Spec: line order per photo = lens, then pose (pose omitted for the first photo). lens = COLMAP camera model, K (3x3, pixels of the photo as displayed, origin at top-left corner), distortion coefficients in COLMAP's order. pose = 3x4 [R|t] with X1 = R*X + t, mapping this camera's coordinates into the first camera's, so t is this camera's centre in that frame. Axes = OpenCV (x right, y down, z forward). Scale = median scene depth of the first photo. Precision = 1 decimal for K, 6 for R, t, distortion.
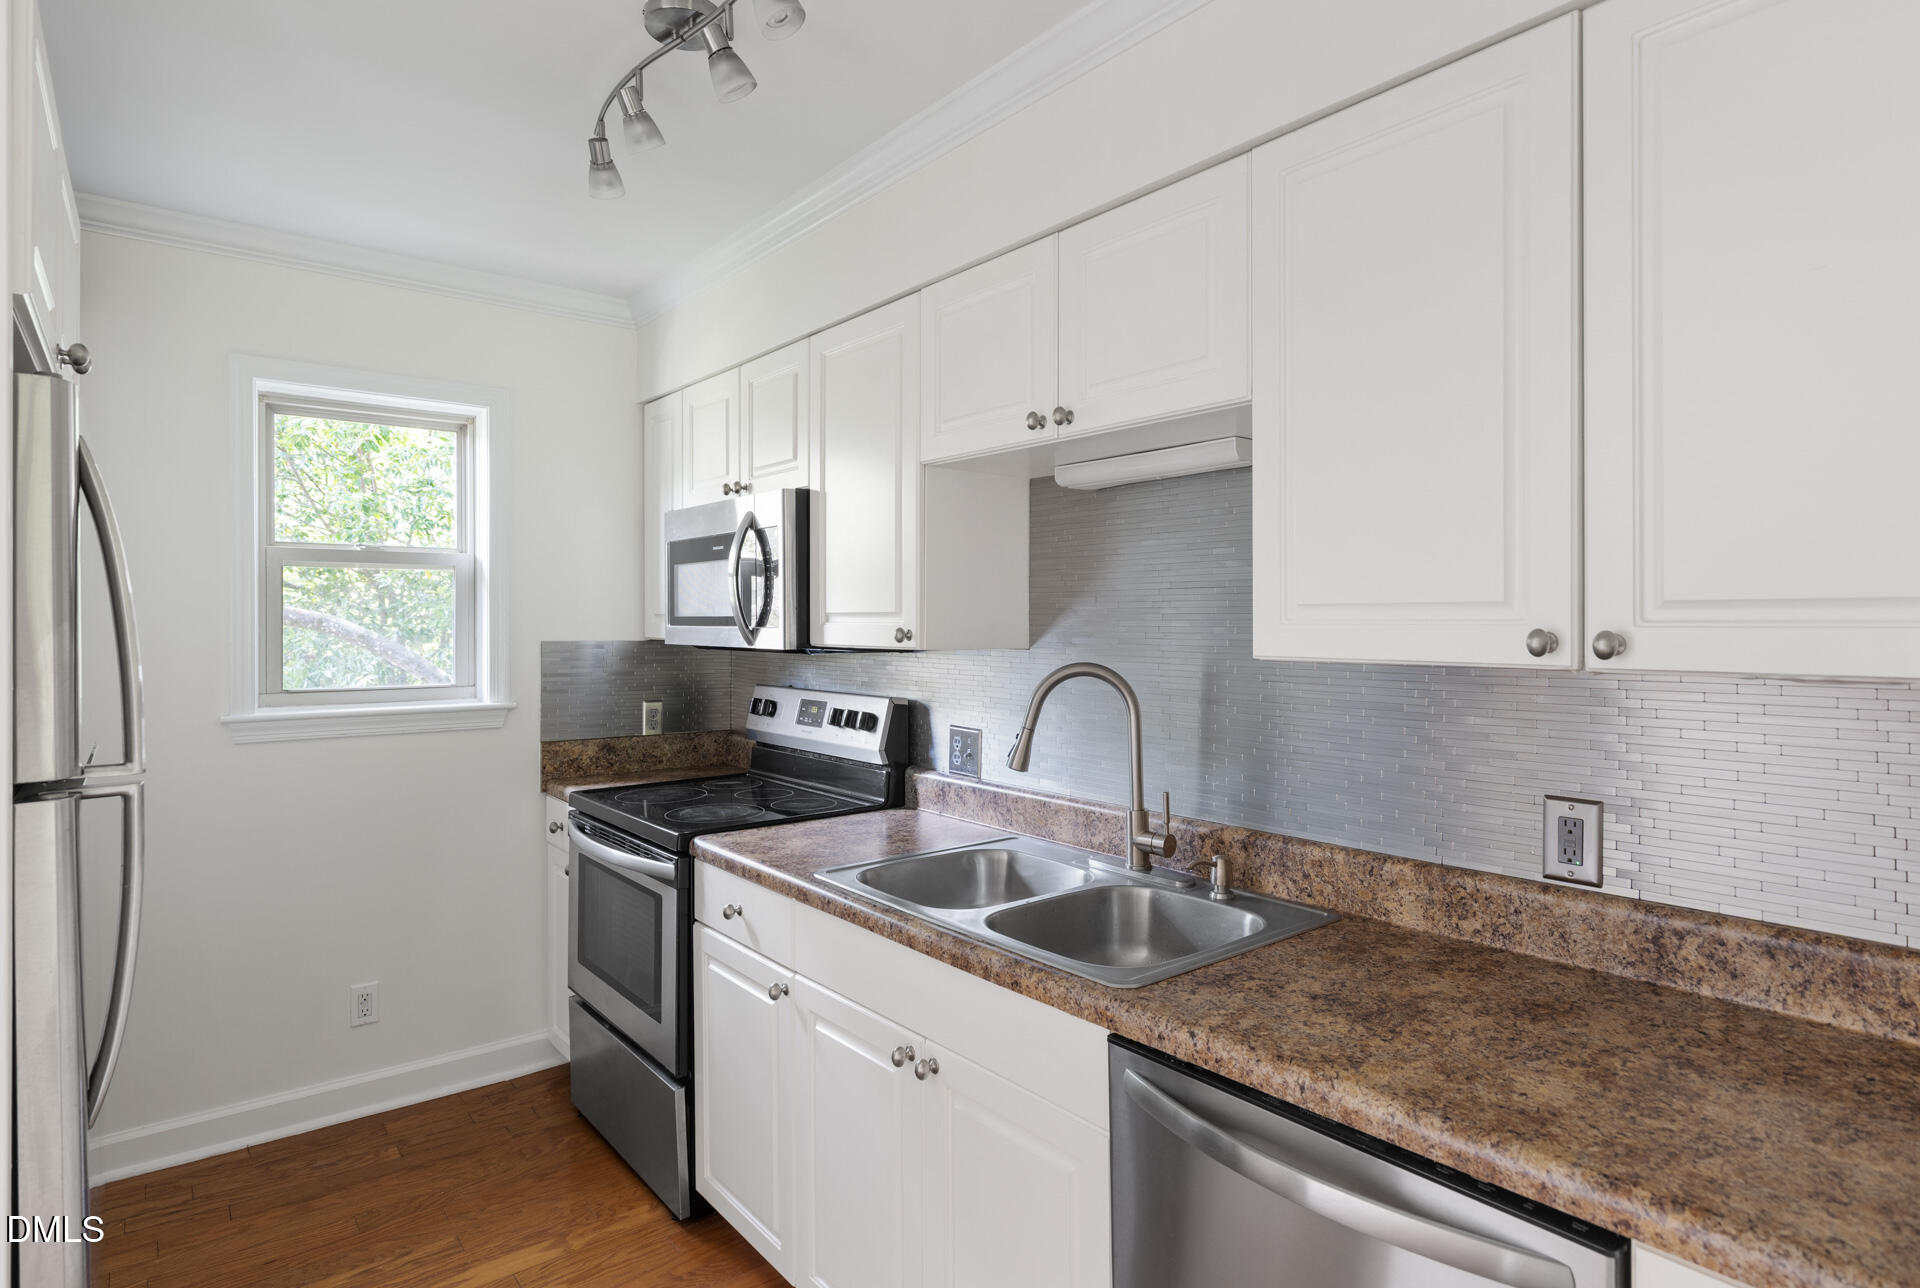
lens RADIAL K [[1045.7, 0, 955.6], [0, 1045.7, 624.3], [0, 0, 1]] dist [0.002953, 0.000374]
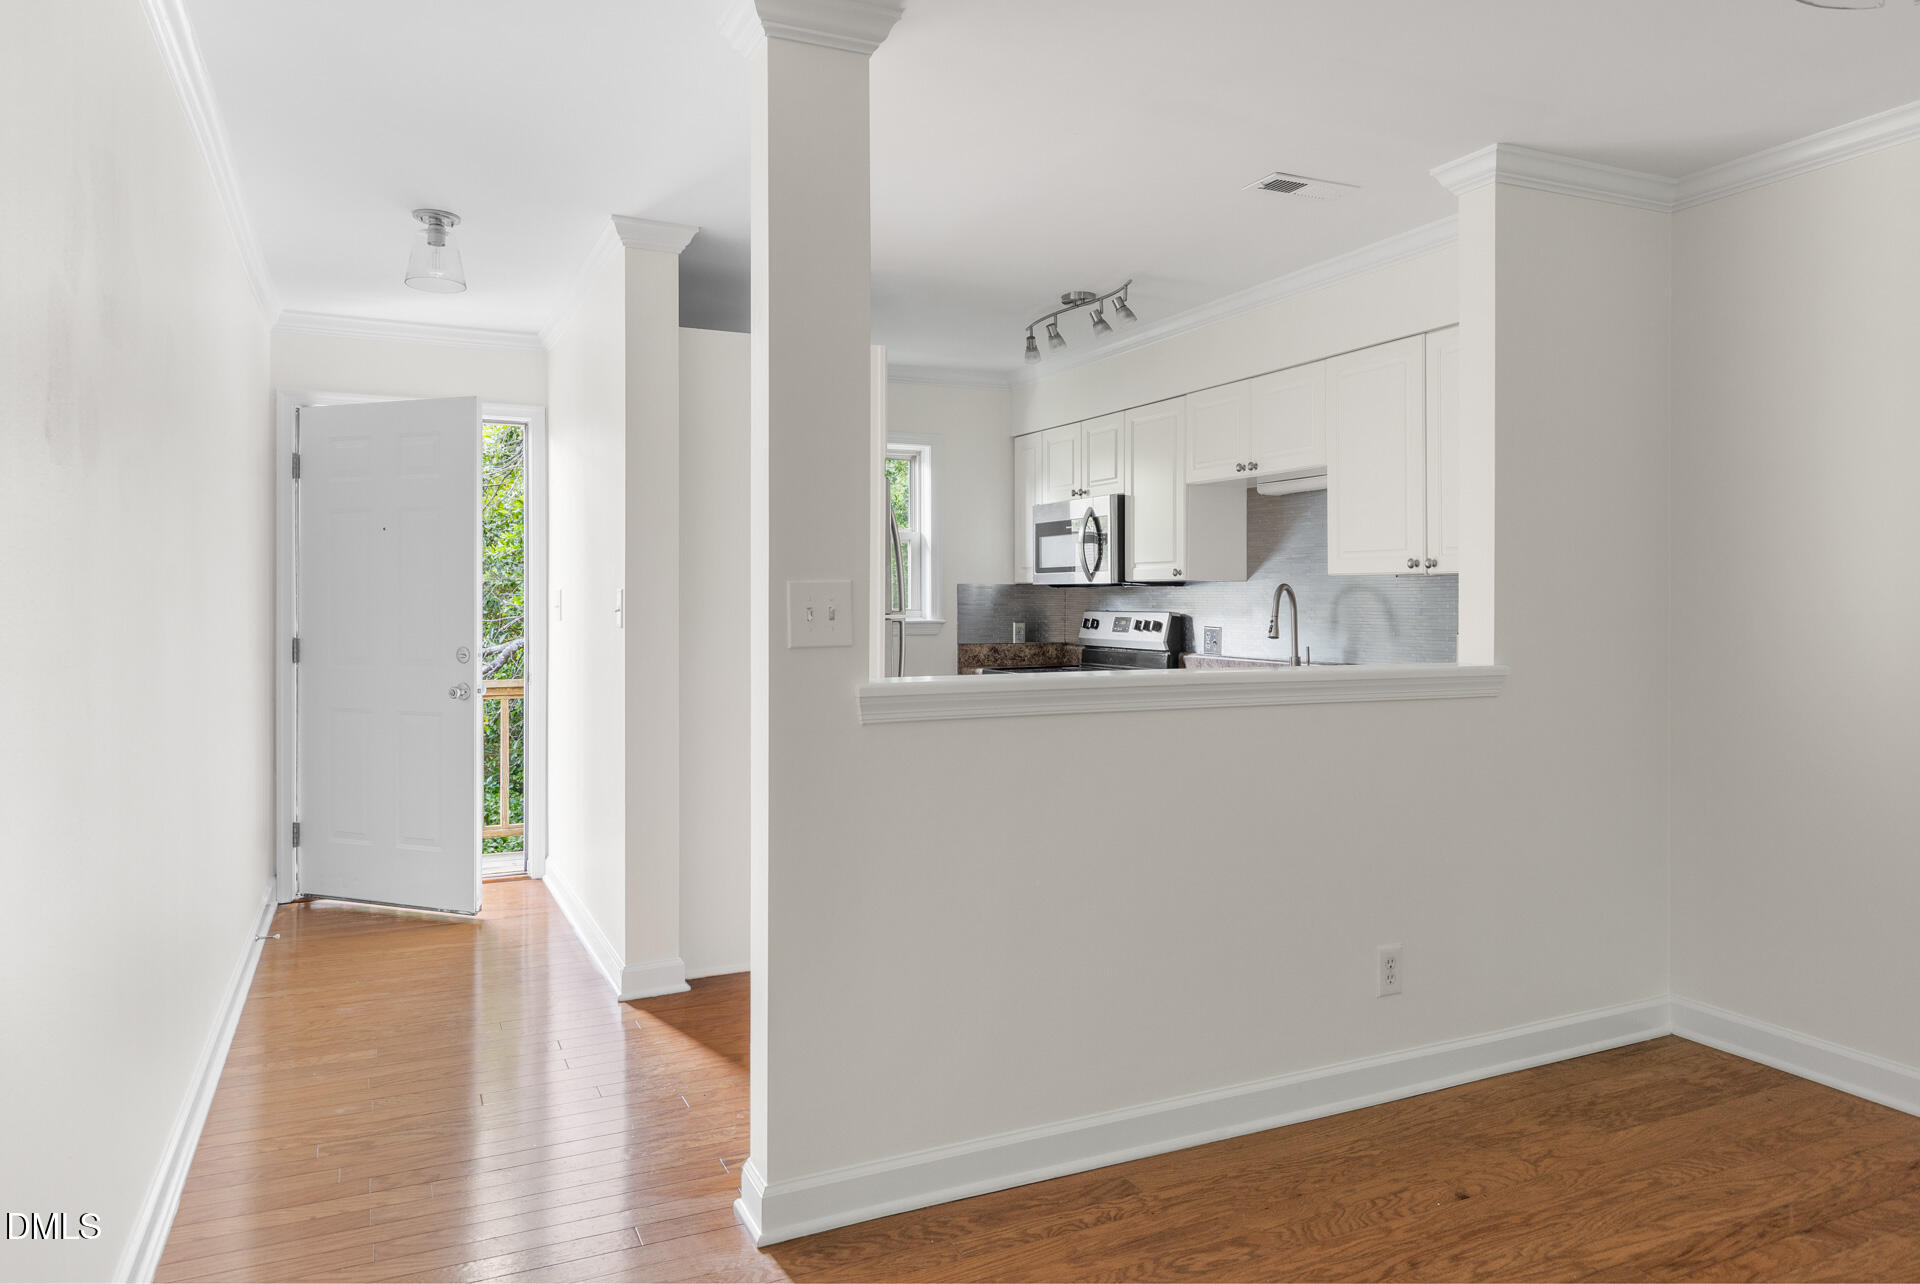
lens RADIAL K [[1216.8, 0, 952.5], [0, 1216.8, 596.9], [0, 0, 1]] dist [0.001736, 0.001717]
pose [[0.972521, -0.000919, -0.232814, 0.061653], [0.000070, 0.999993, -0.003655, 0.055839], [0.232816, 0.003538, 0.972514, -1.128215]]
